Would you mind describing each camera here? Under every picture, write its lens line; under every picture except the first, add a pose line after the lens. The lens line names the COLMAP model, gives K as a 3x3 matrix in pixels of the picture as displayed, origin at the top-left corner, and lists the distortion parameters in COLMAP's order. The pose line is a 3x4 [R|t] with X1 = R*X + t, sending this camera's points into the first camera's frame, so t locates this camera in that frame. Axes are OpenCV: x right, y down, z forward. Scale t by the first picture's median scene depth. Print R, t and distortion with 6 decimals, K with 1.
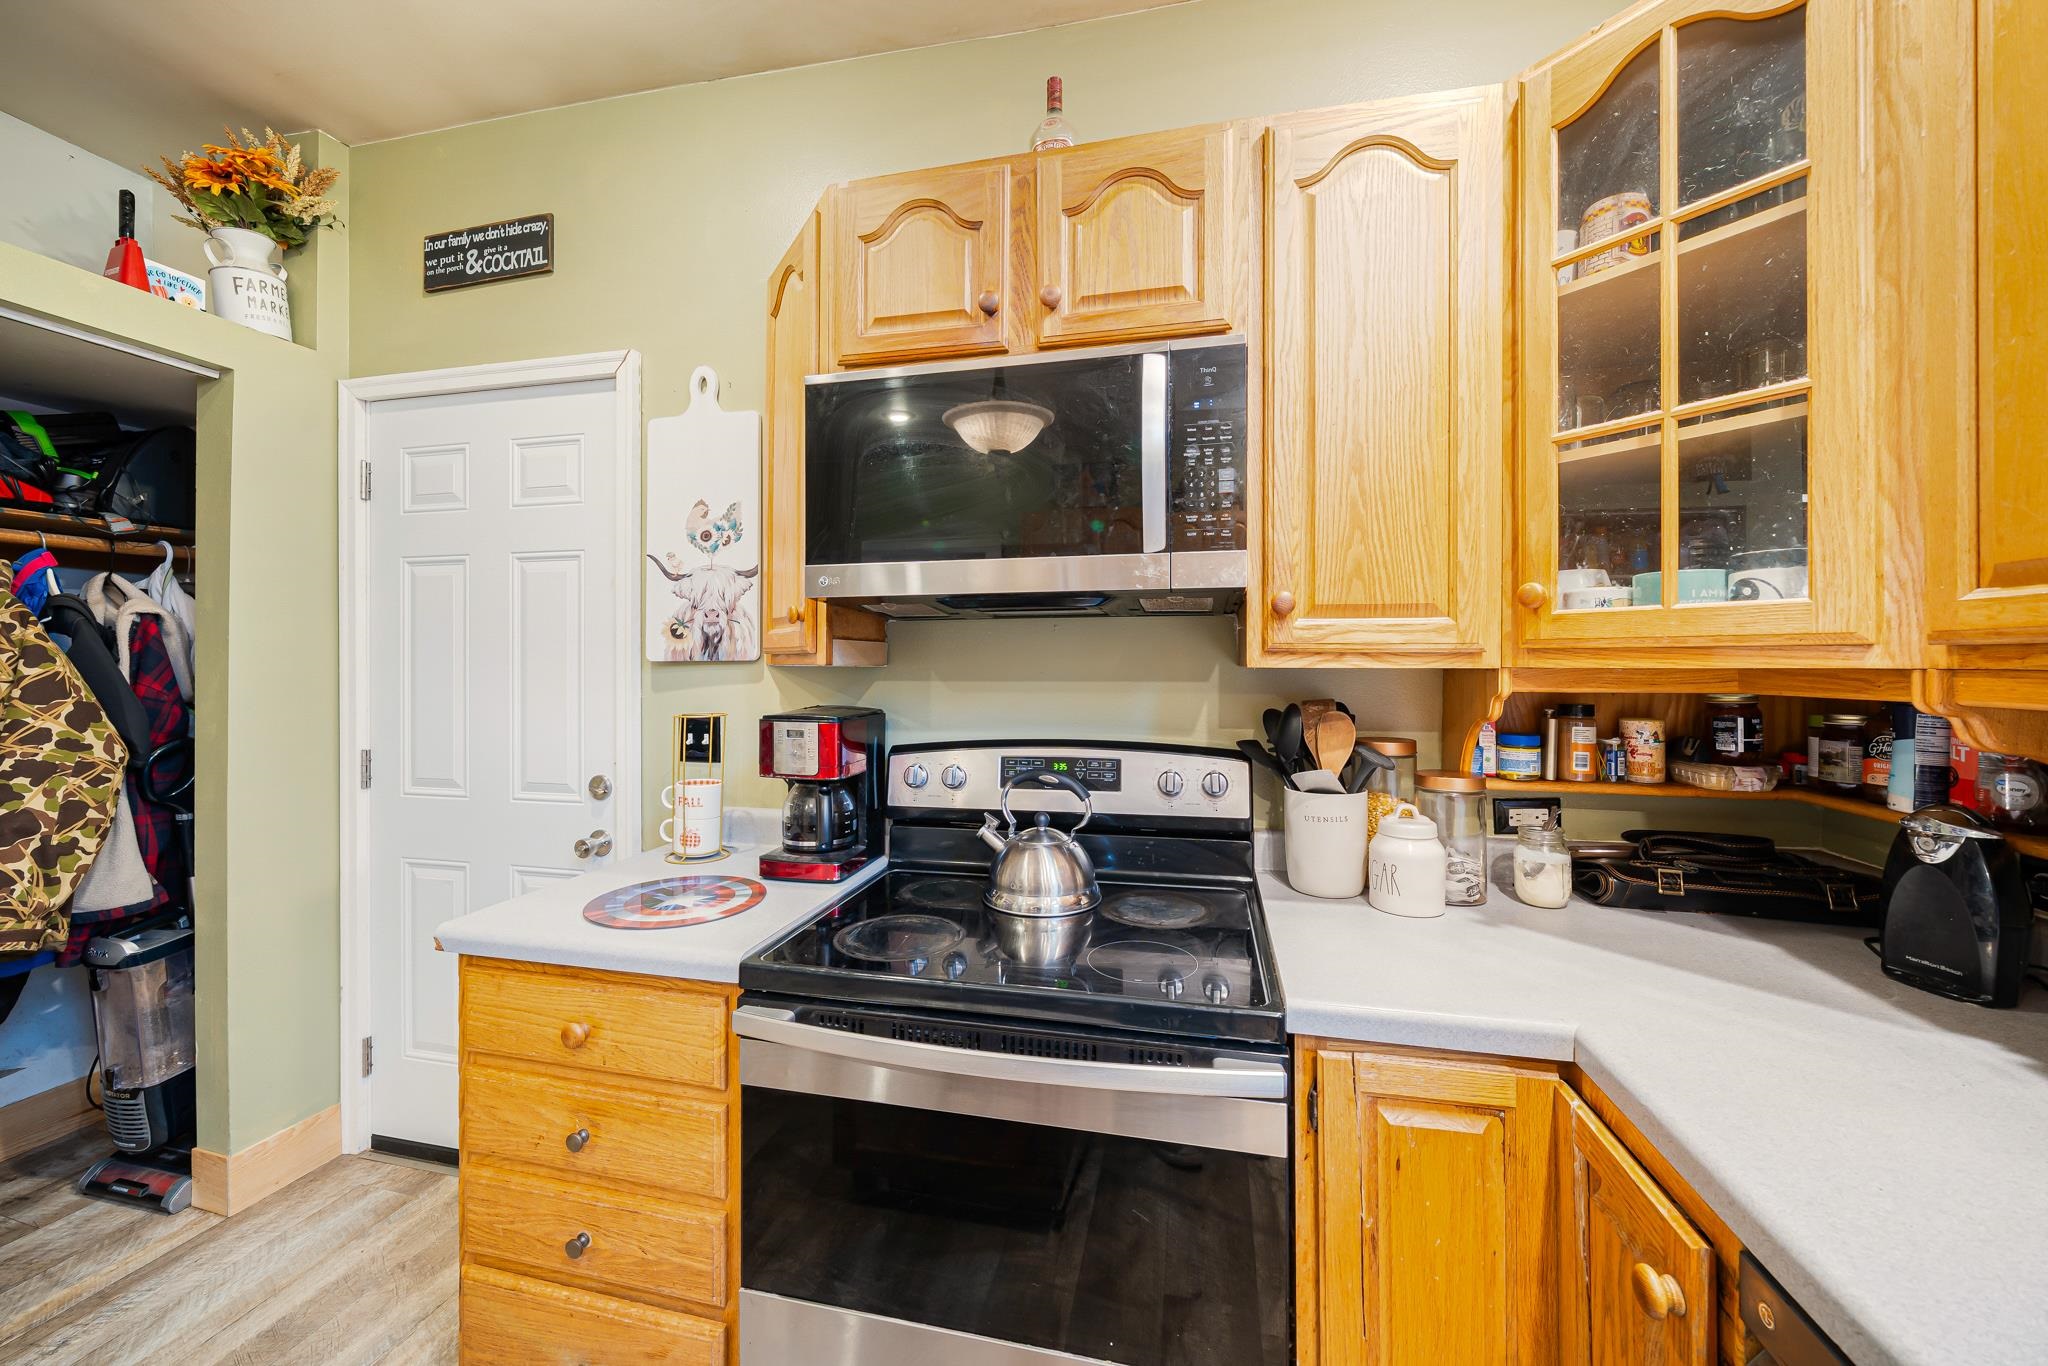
lens RADIAL K [[768.1, 0, 1018.0], [0, 768.1, 662.9], [0, 0, 1]] dist [-0.005862, -0.000139]
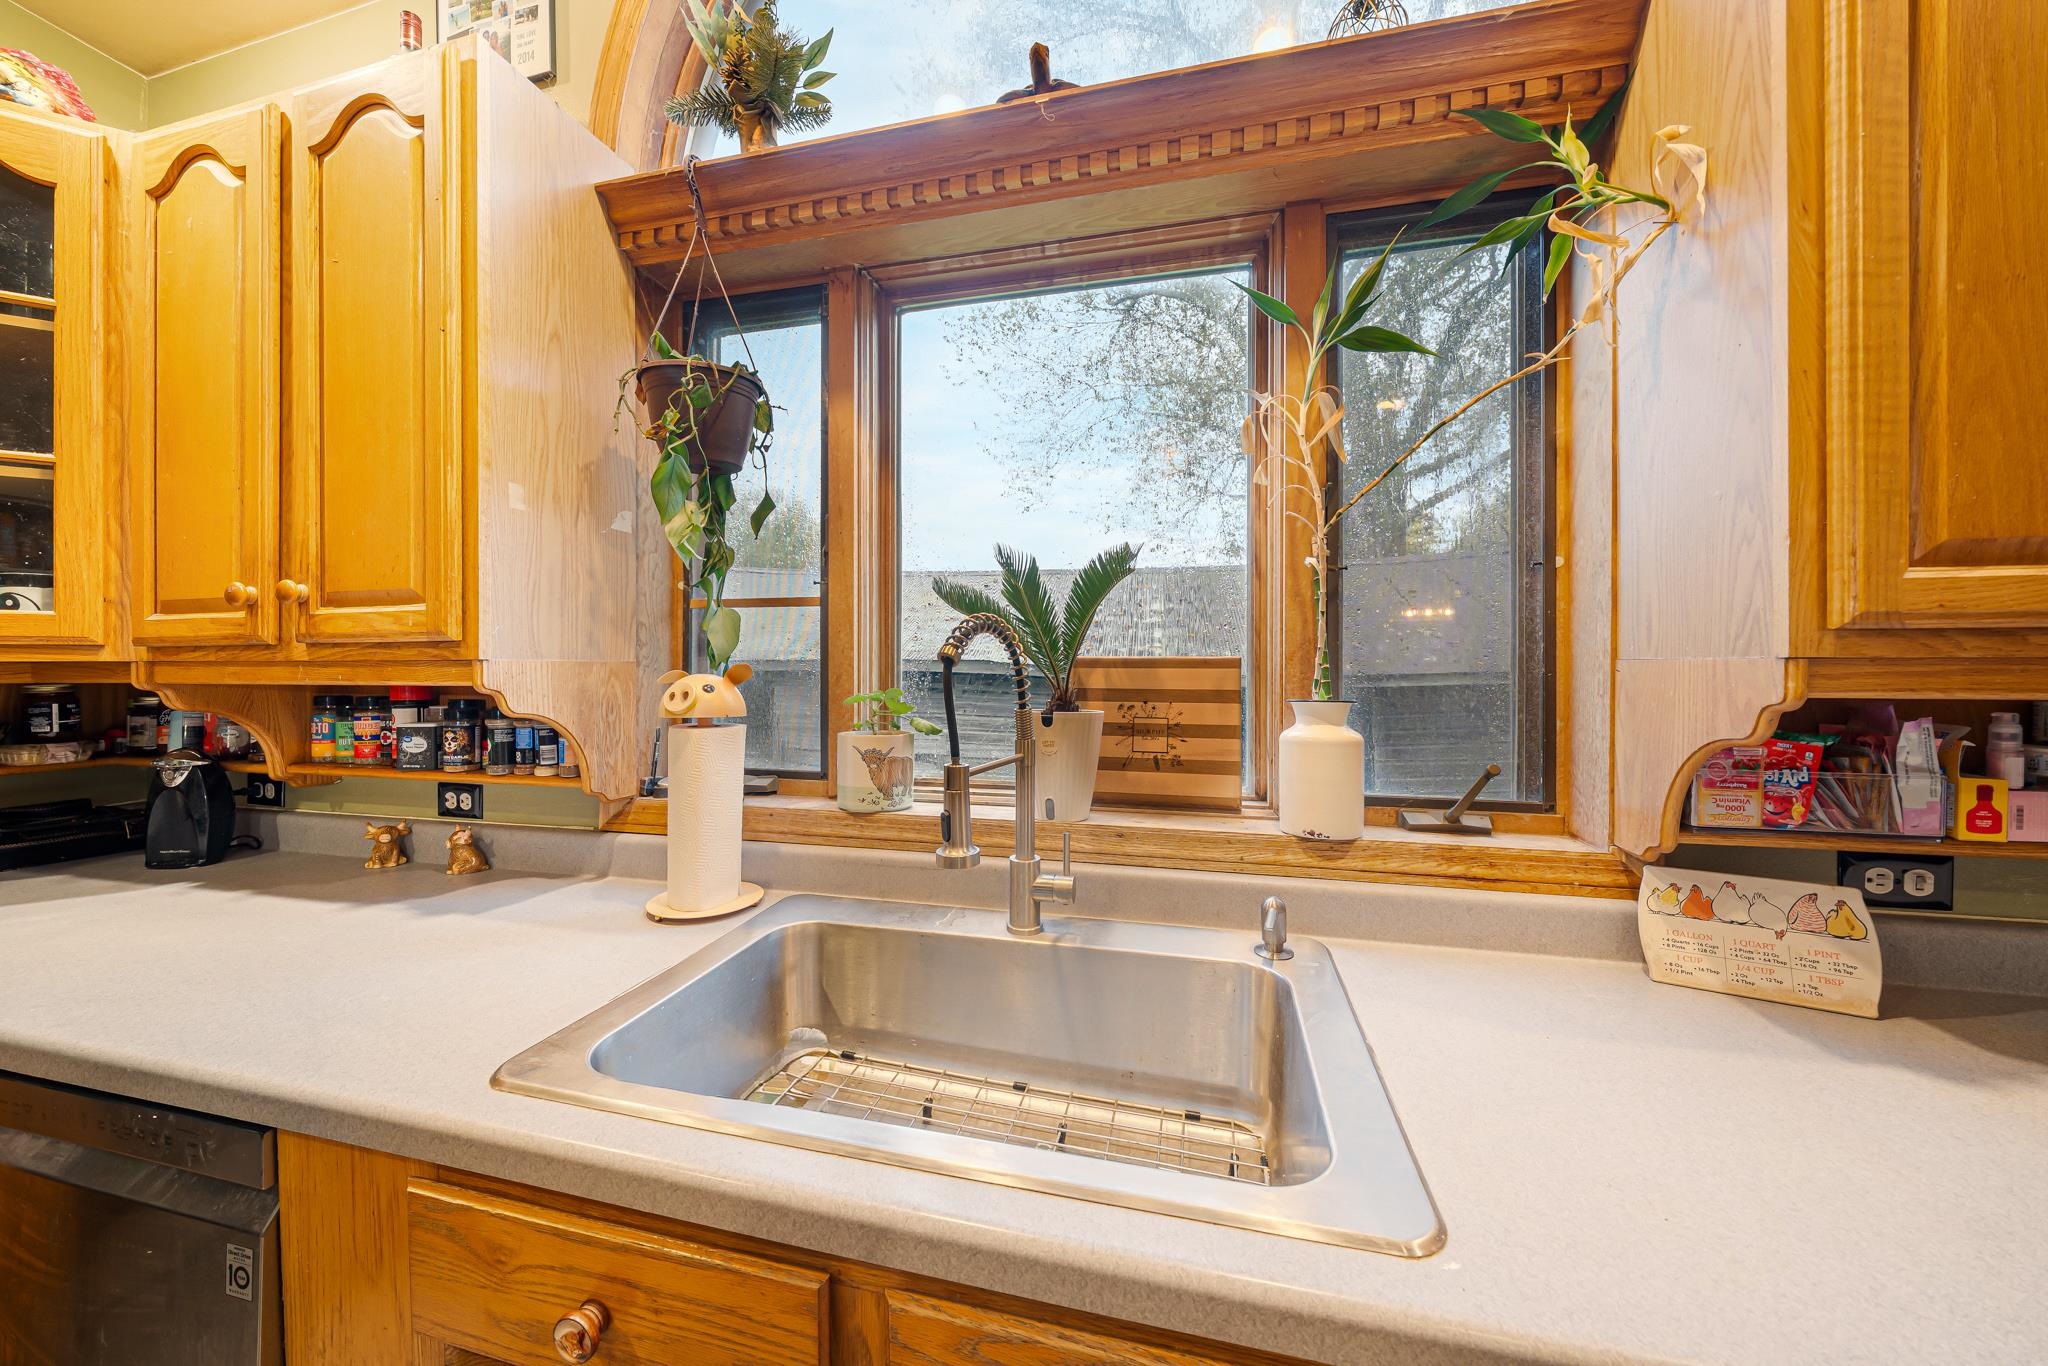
lens RADIAL K [[733.9, 0, 1022.4], [0, 733.9, 668.4], [0, 0, 1]] dist [-0.001353, -0.000134]
pose [[0.009277, -0.003819, 0.999950, -0.200724], [-0.000470, 0.999993, 0.003824, 0.009653], [-0.999957, -0.000505, 0.009275, -0.534345]]
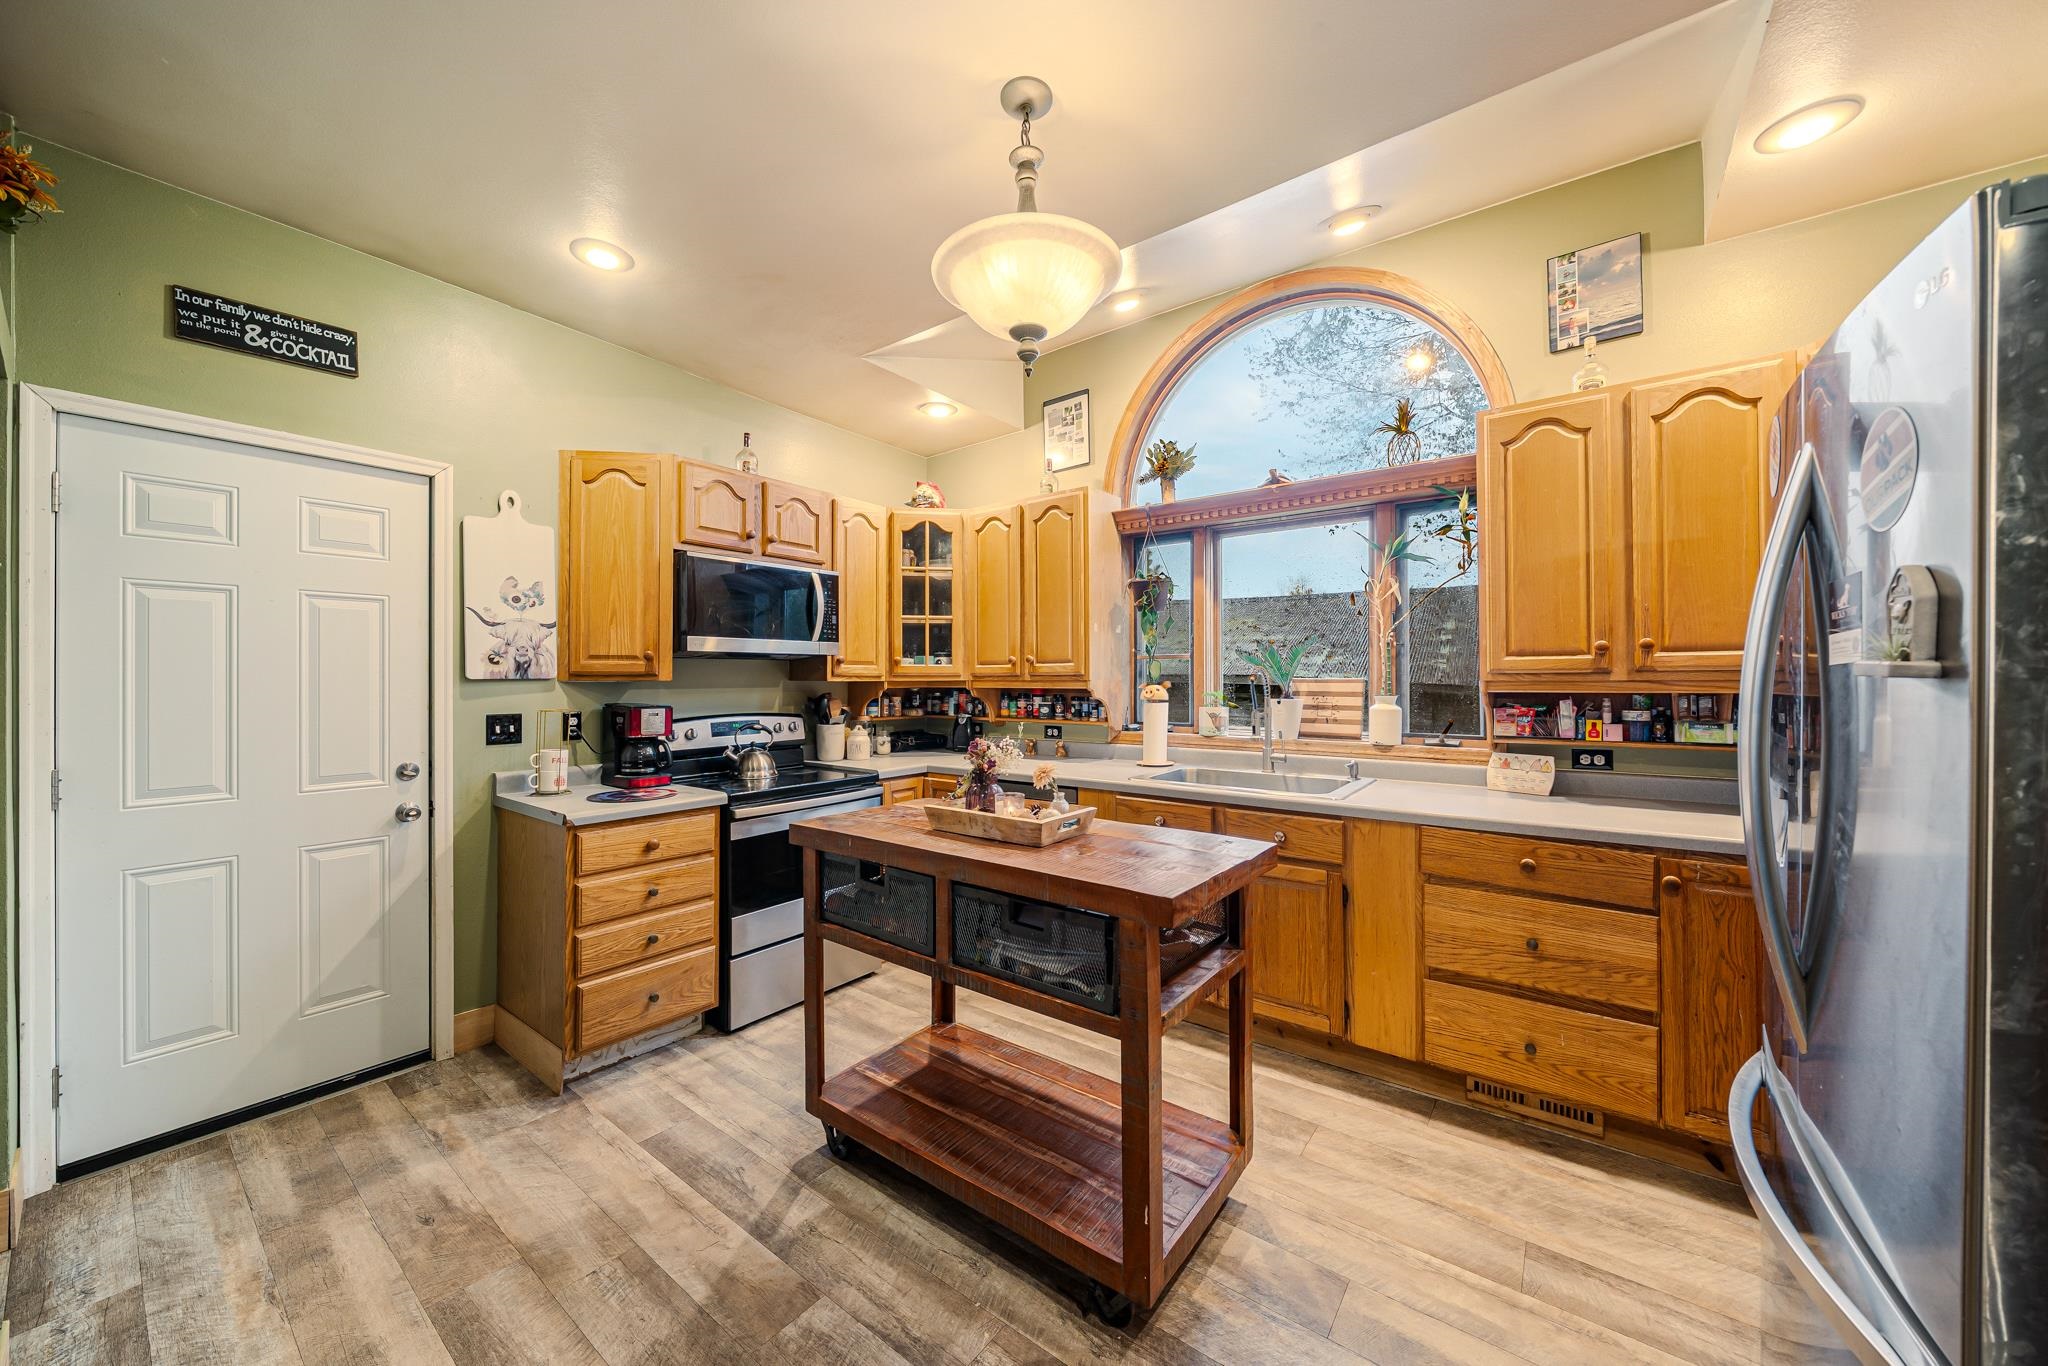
lens RADIAL K [[738.5, 0, 1019.7], [0, 738.5, 674.3], [0, 0, 1]] dist [-0.000844, -0.000089]
pose [[0.407802, 0.004599, 0.913059, -1.857963], [0.000935, 0.999985, -0.005454, -0.003110], [-0.913070, 0.003078, 0.407792, -0.764335]]
